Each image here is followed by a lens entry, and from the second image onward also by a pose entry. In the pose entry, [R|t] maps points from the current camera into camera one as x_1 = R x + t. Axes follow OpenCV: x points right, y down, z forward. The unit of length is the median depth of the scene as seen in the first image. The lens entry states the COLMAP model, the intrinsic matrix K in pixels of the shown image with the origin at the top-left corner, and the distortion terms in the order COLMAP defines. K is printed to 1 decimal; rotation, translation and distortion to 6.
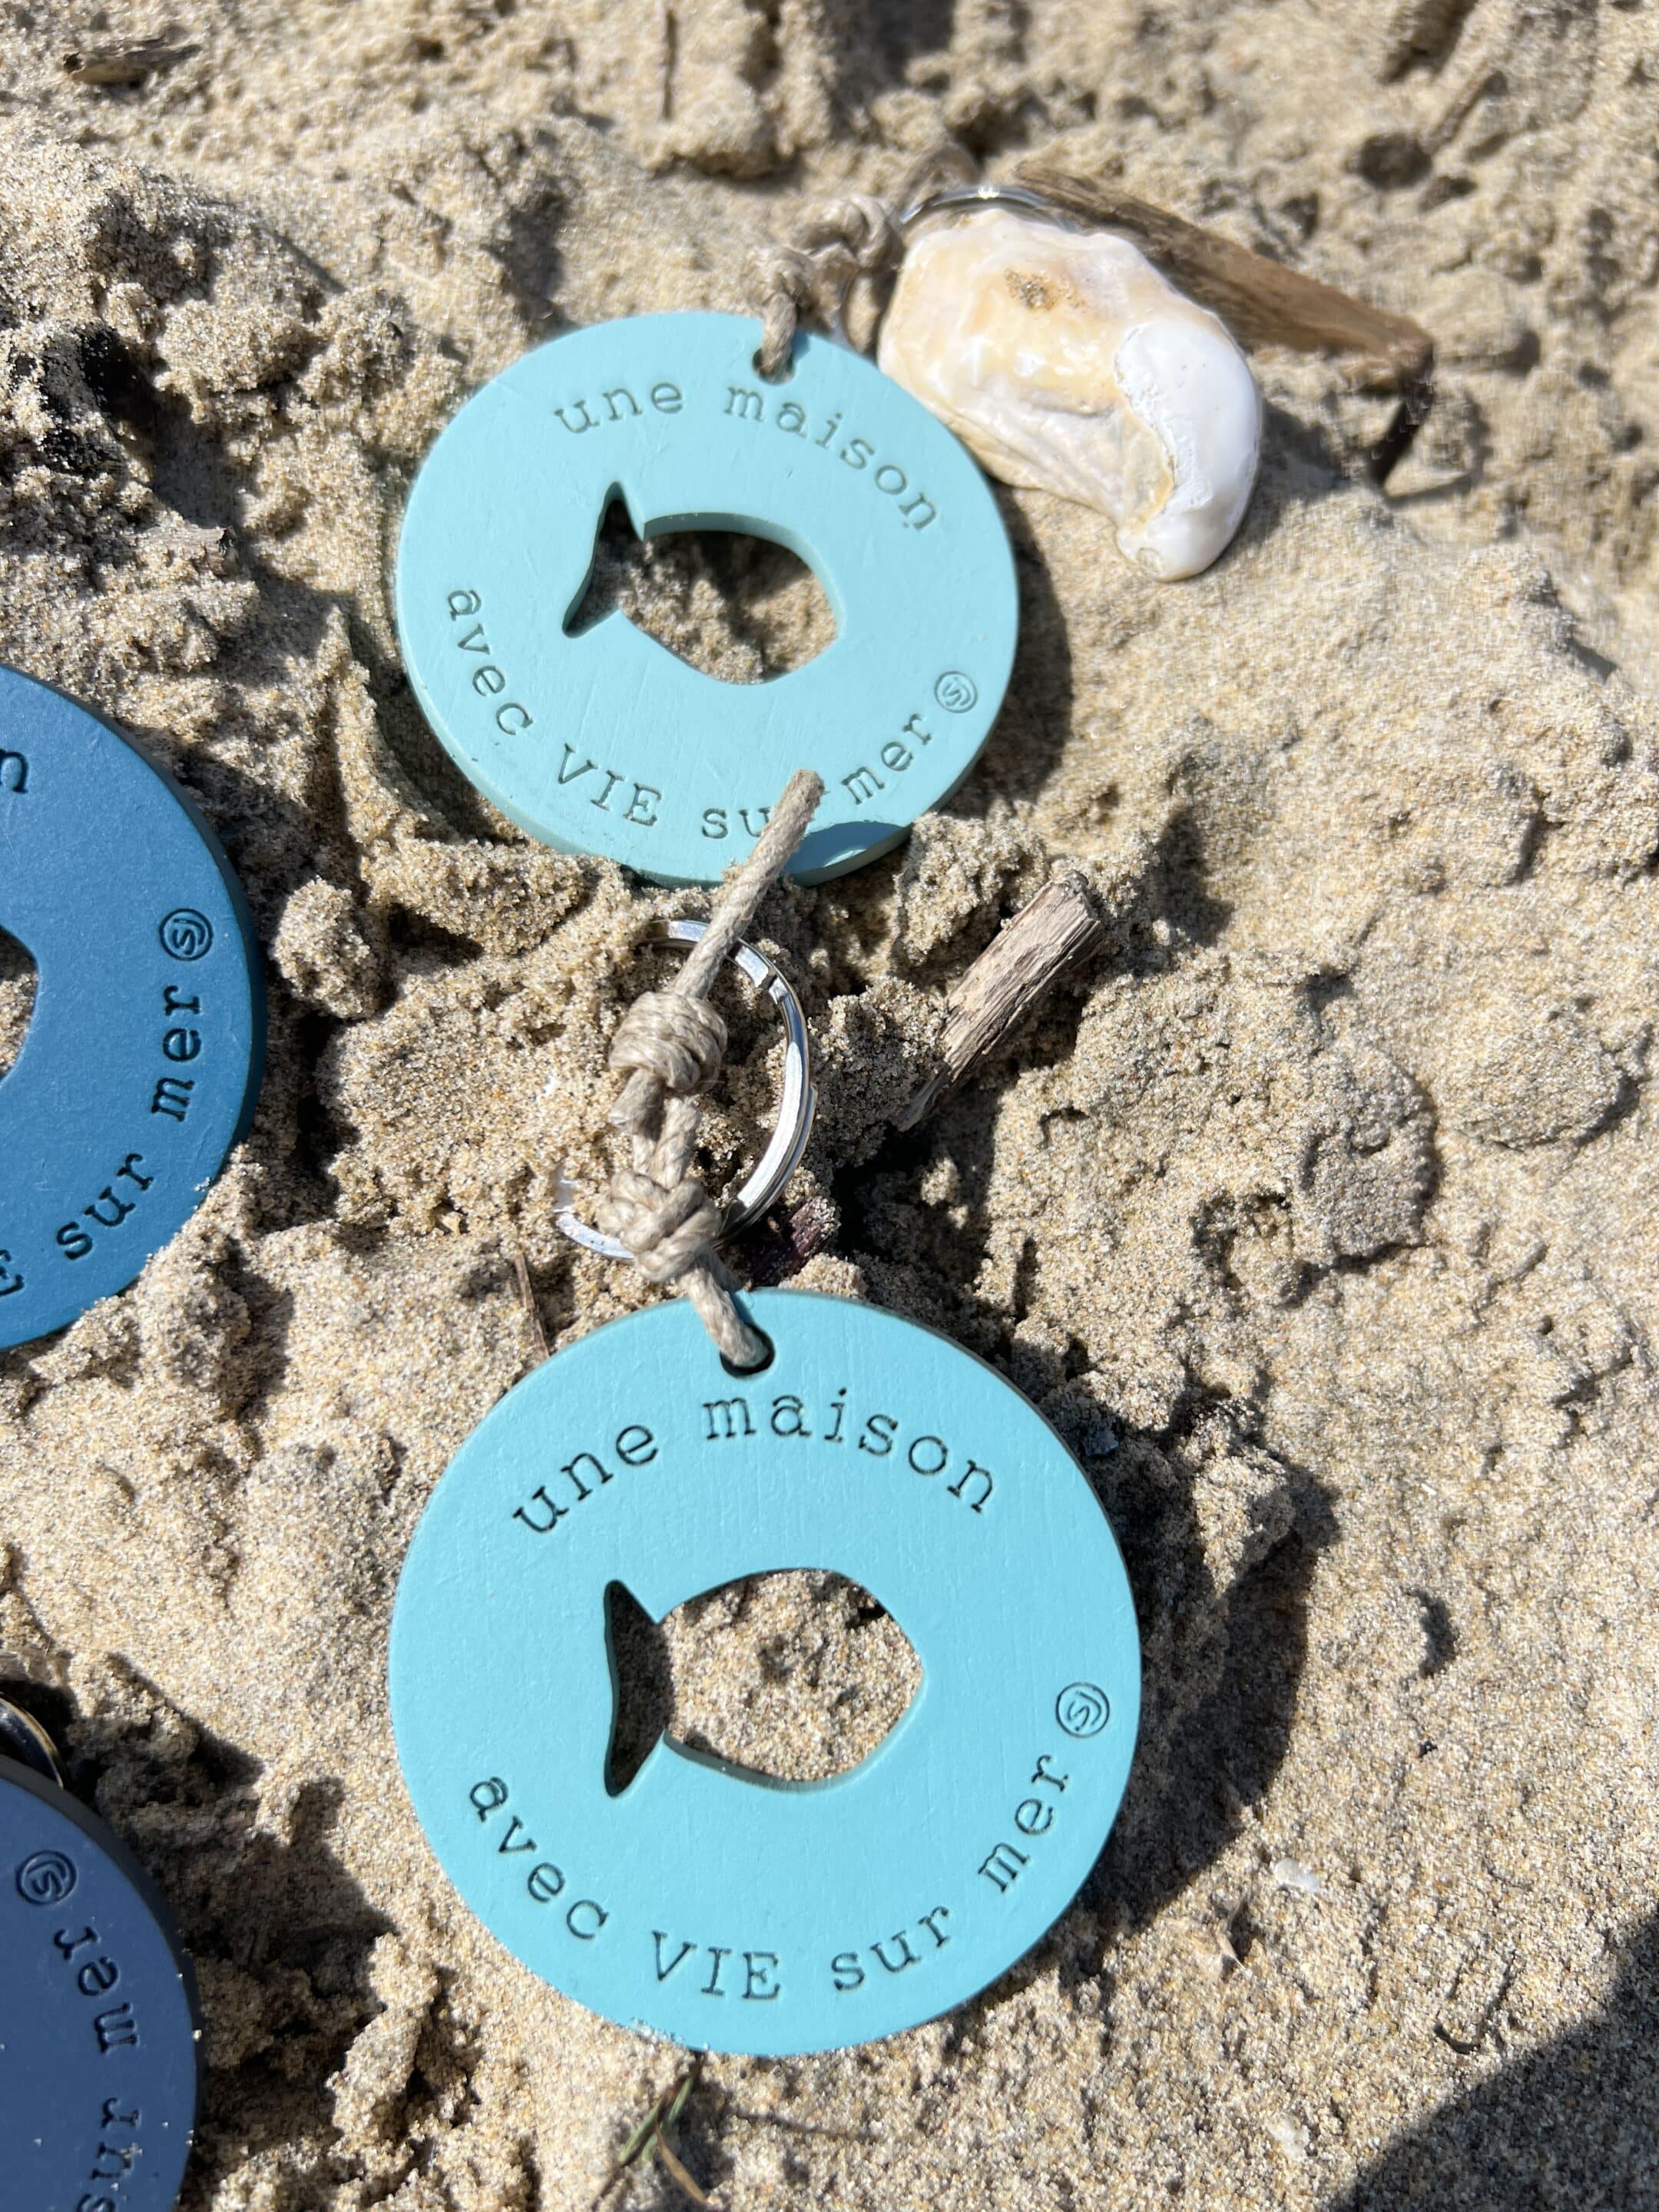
lens RADIAL K [[1669.9, 0, 805.0], [0, 1669.9, 1142.6], [0, 0, 1]] dist [0.026519, -0.045118]
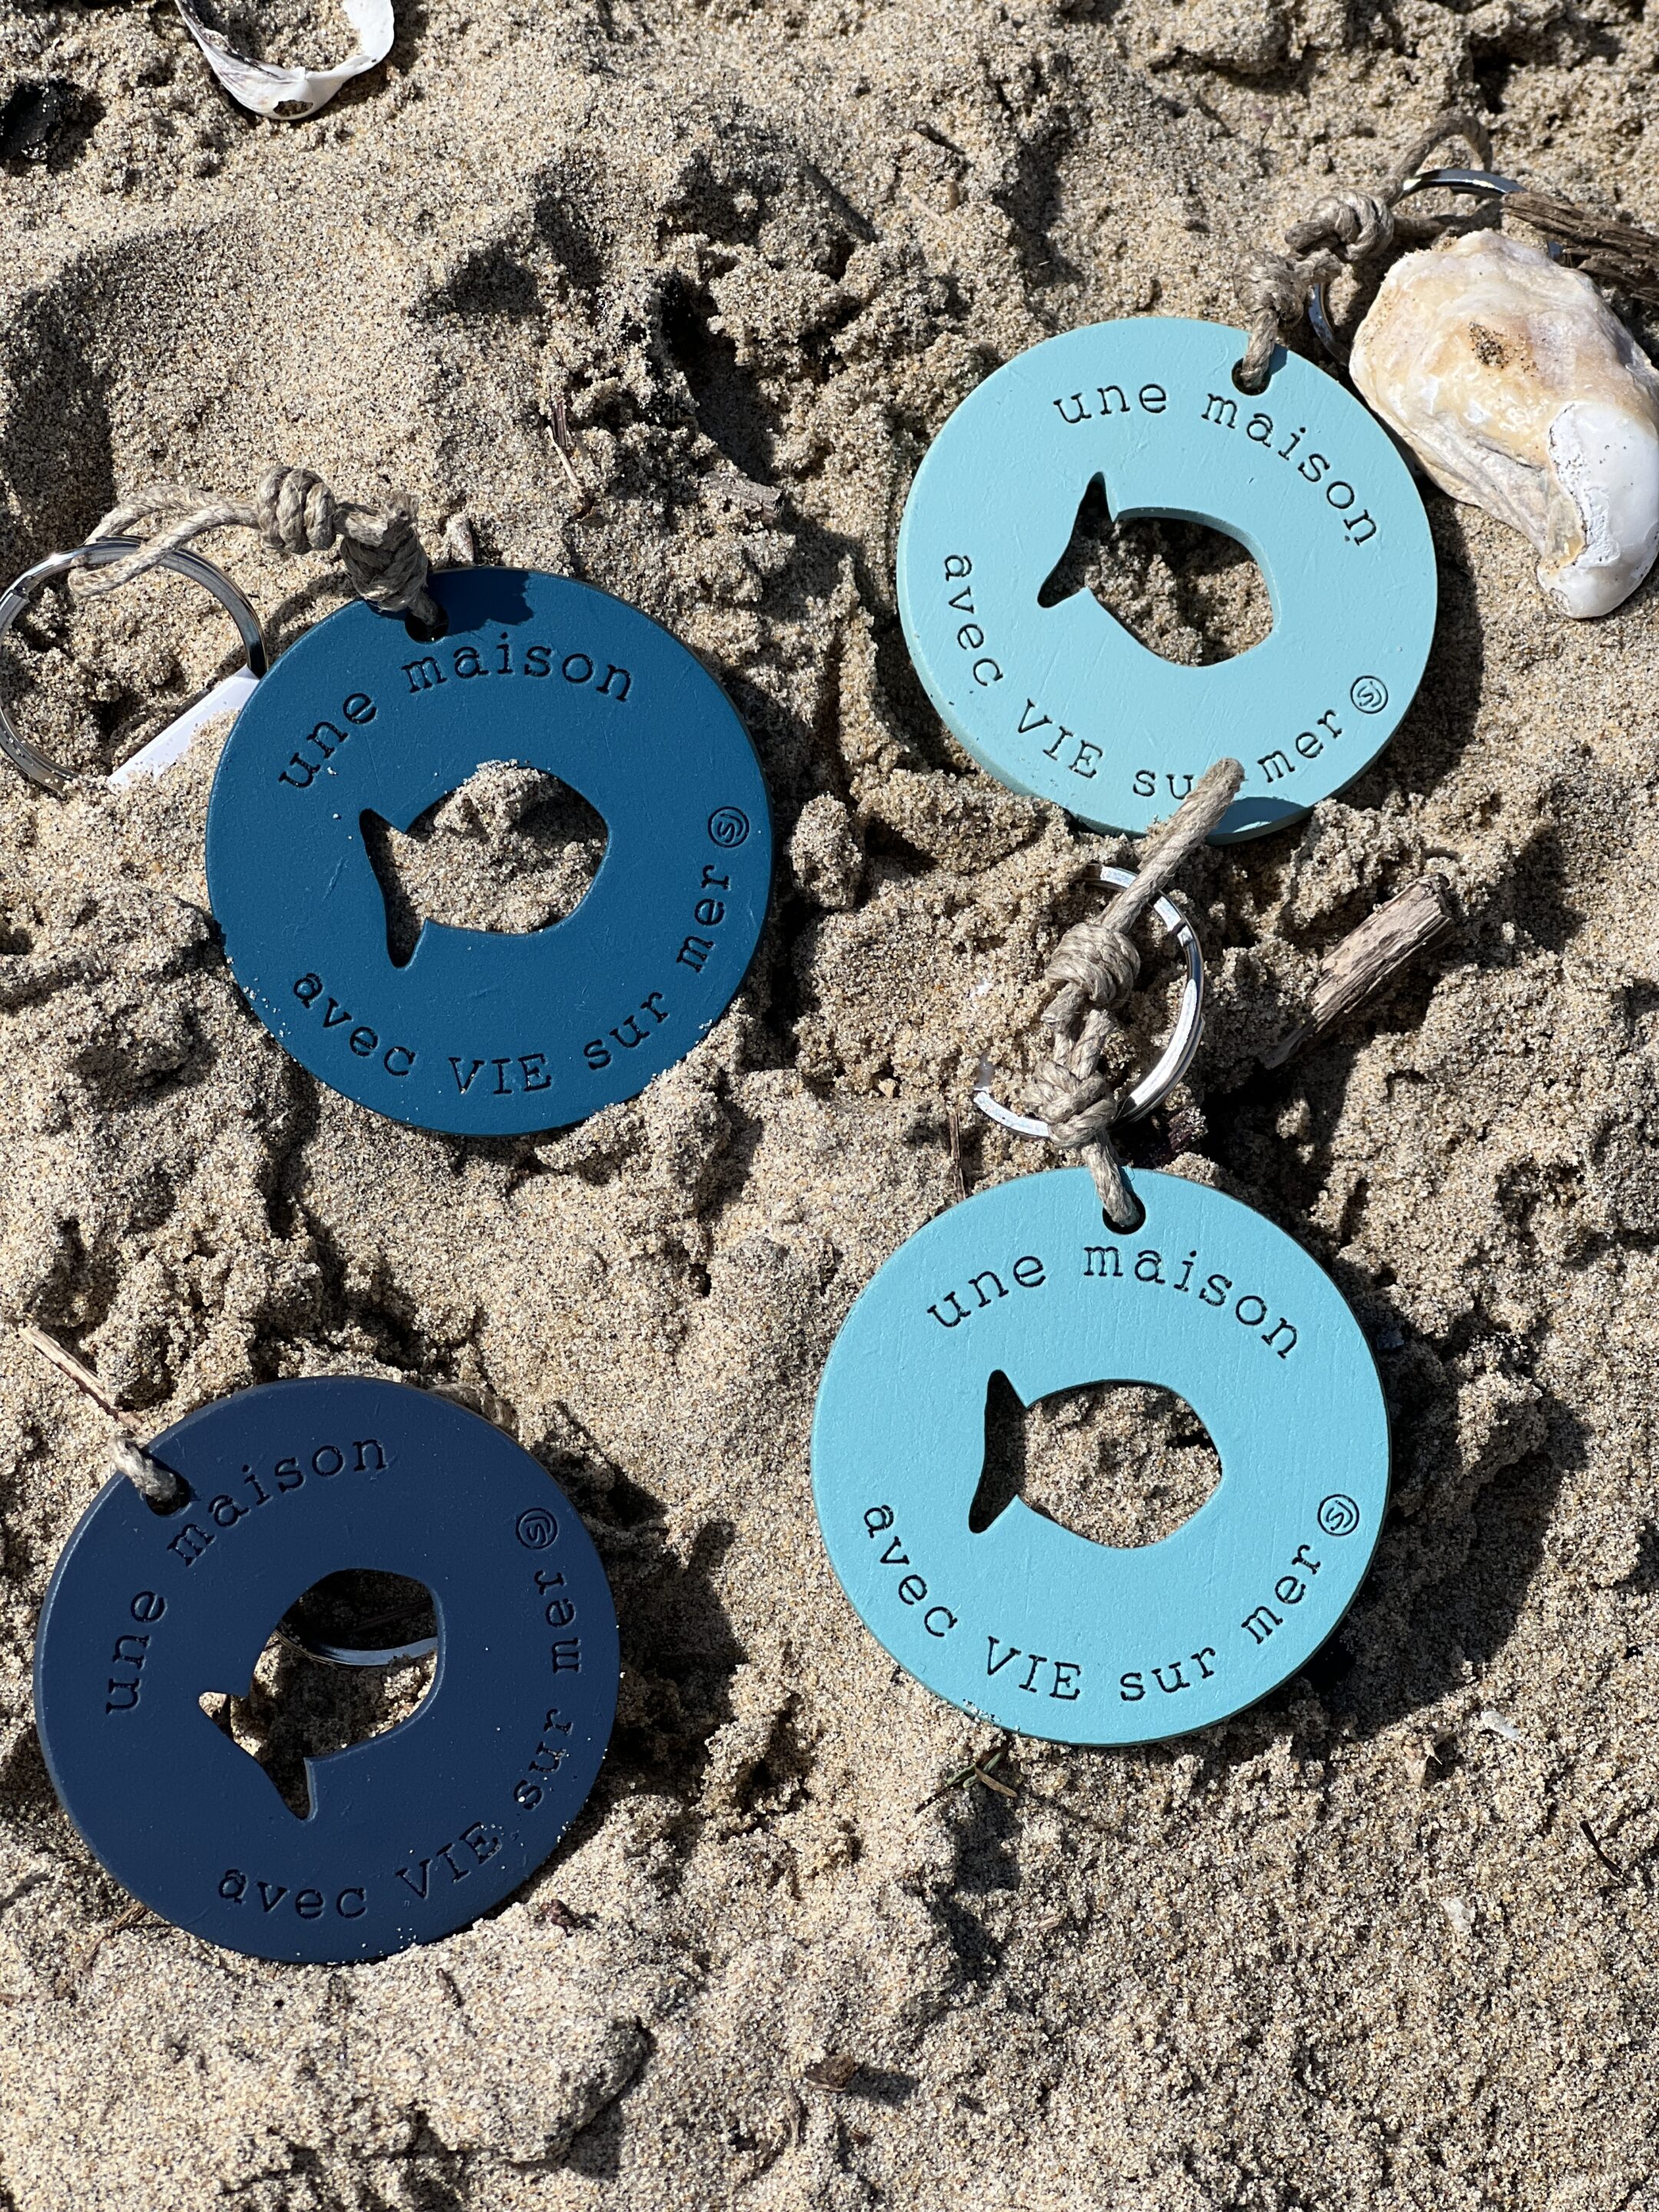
lens RADIAL K [[4665.8, 0, 853.6], [0, 4665.8, 1131.0], [0, 0, 1]] dist [0.105741, 0.000000]
pose [[0.988853, 0.145761, -0.030381, -0.122984], [-0.146335, 0.989079, -0.017574, 0.137535], [0.027488, 0.021824, 0.999384, -2.303090]]
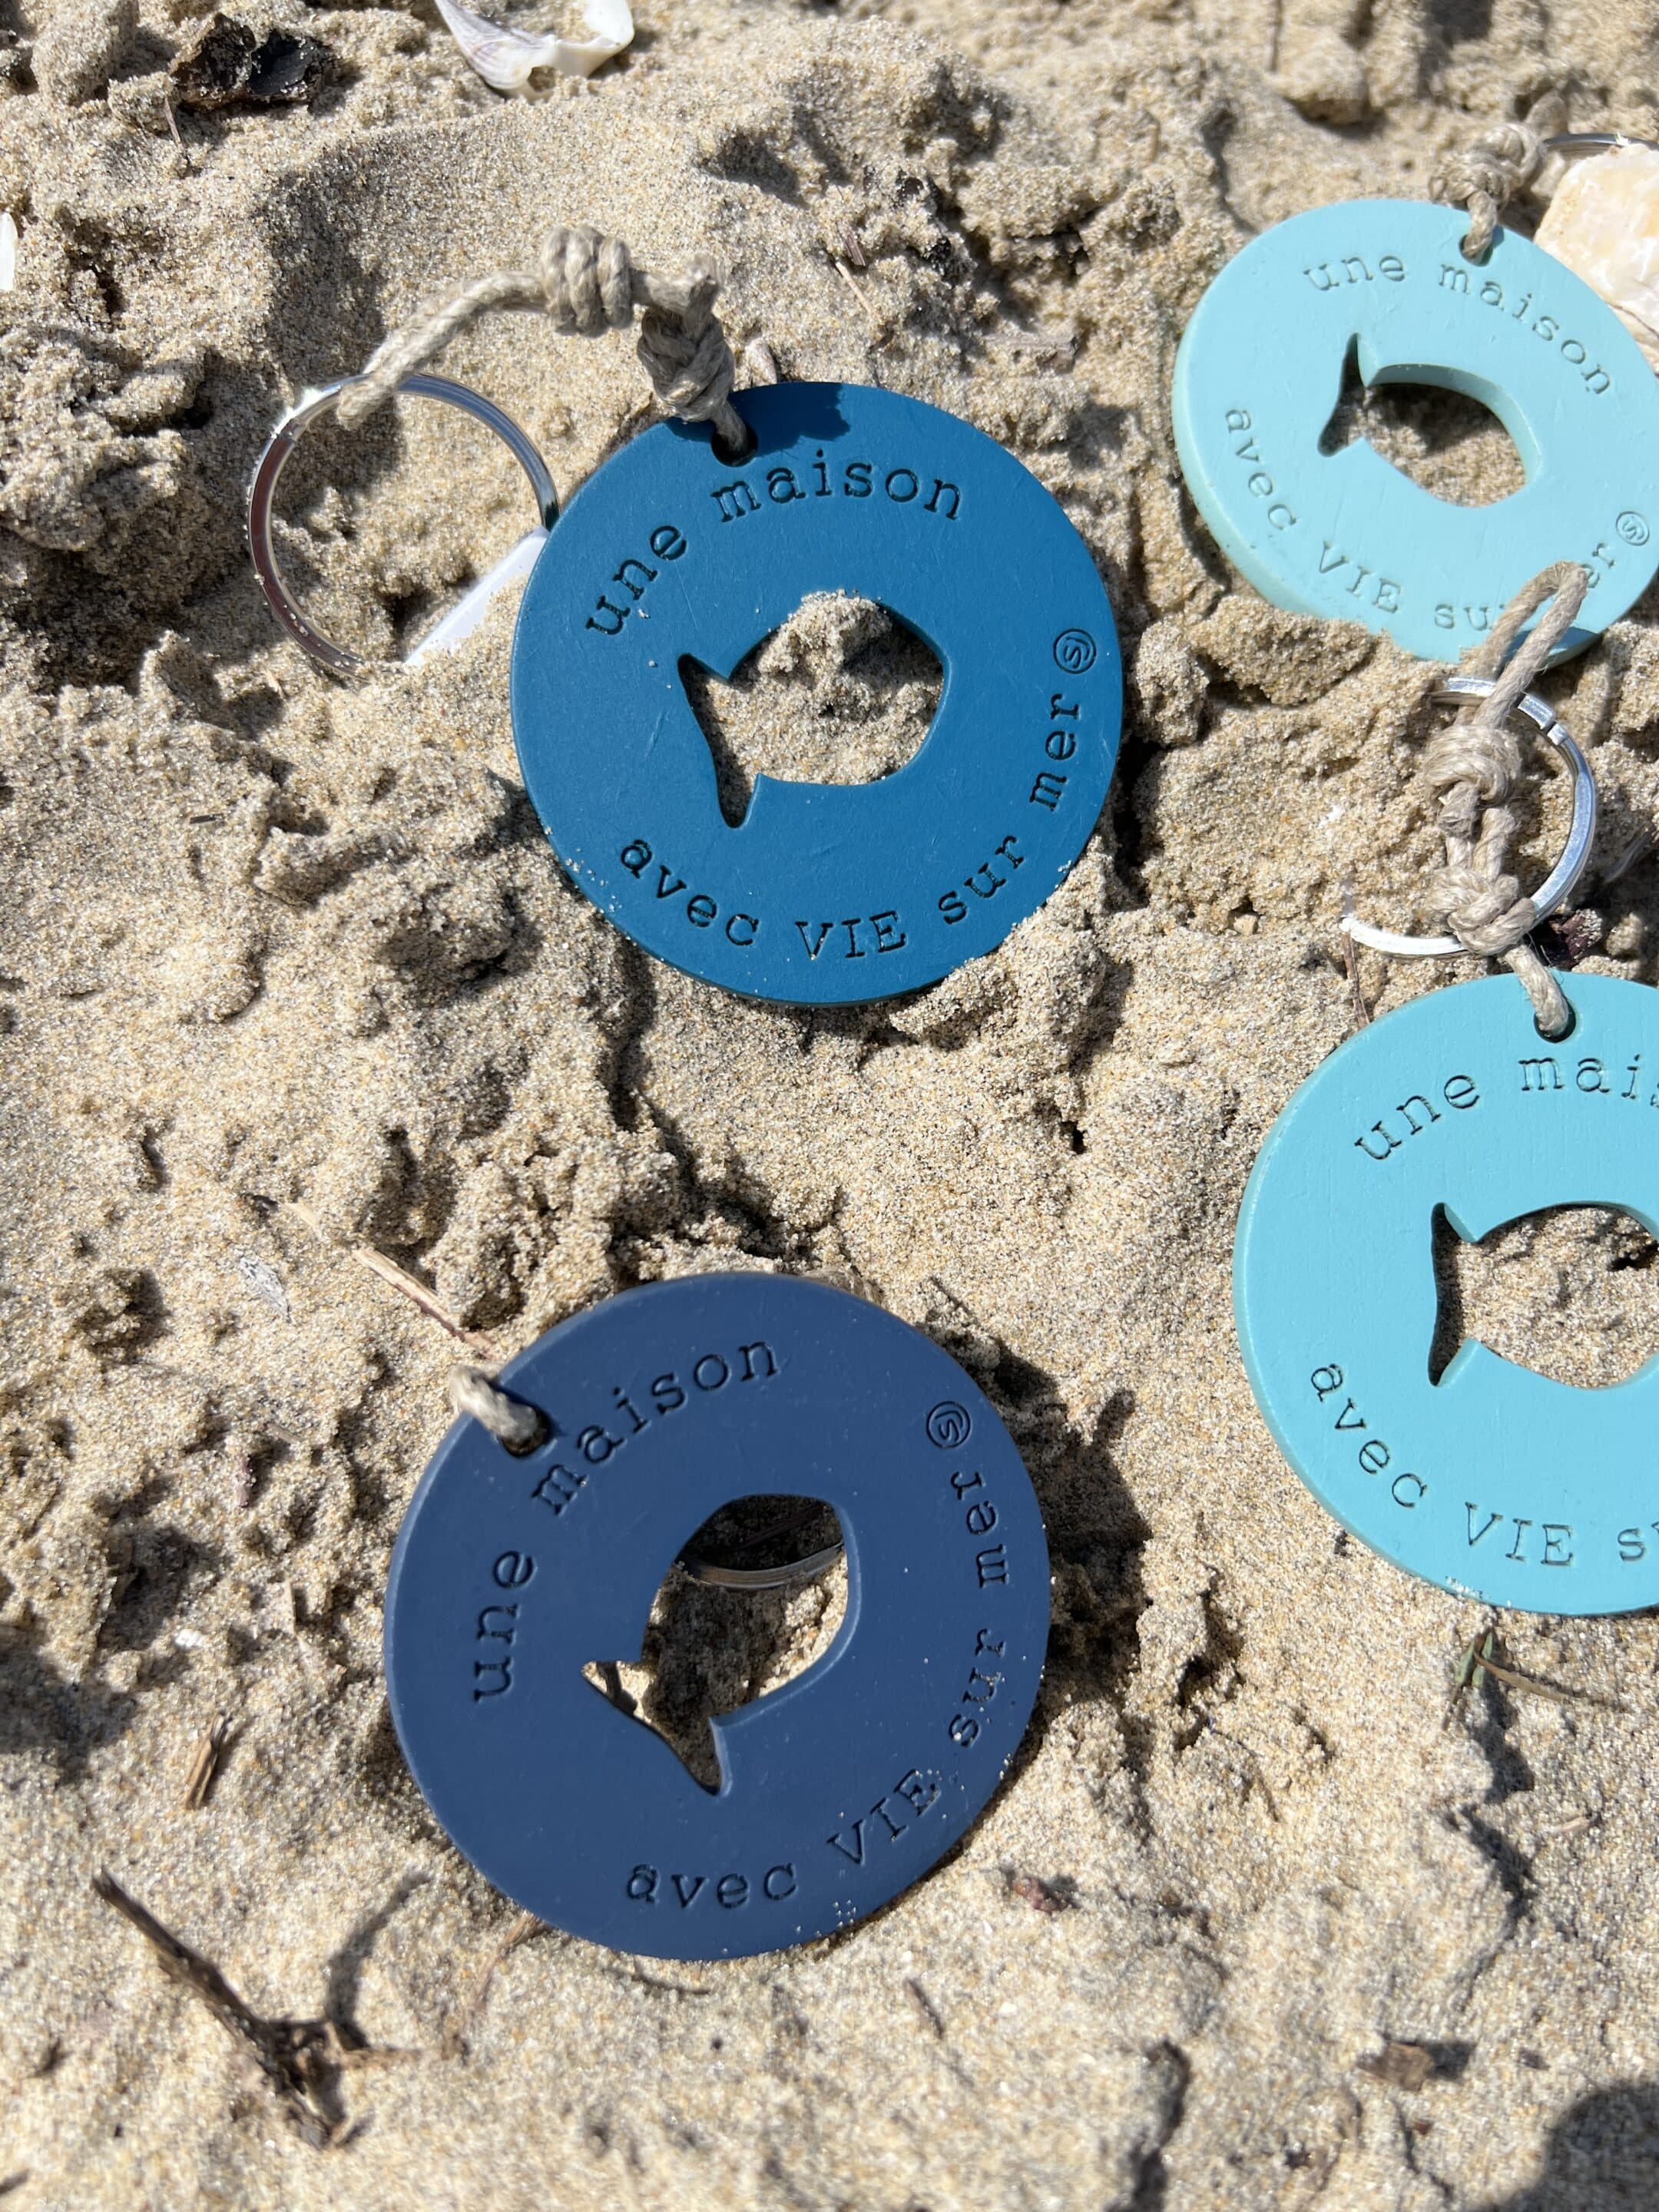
lens RADIAL K [[1669.9, 0, 850.7], [0, 1669.9, 1114.1], [0, 0, 1]] dist [0.026519, -0.045118]
pose [[0.997881, 0.062075, 0.019512, -0.482464], [-0.061050, 0.996915, -0.049319, 0.245608], [-0.022513, 0.048023, 0.998592, -0.147446]]
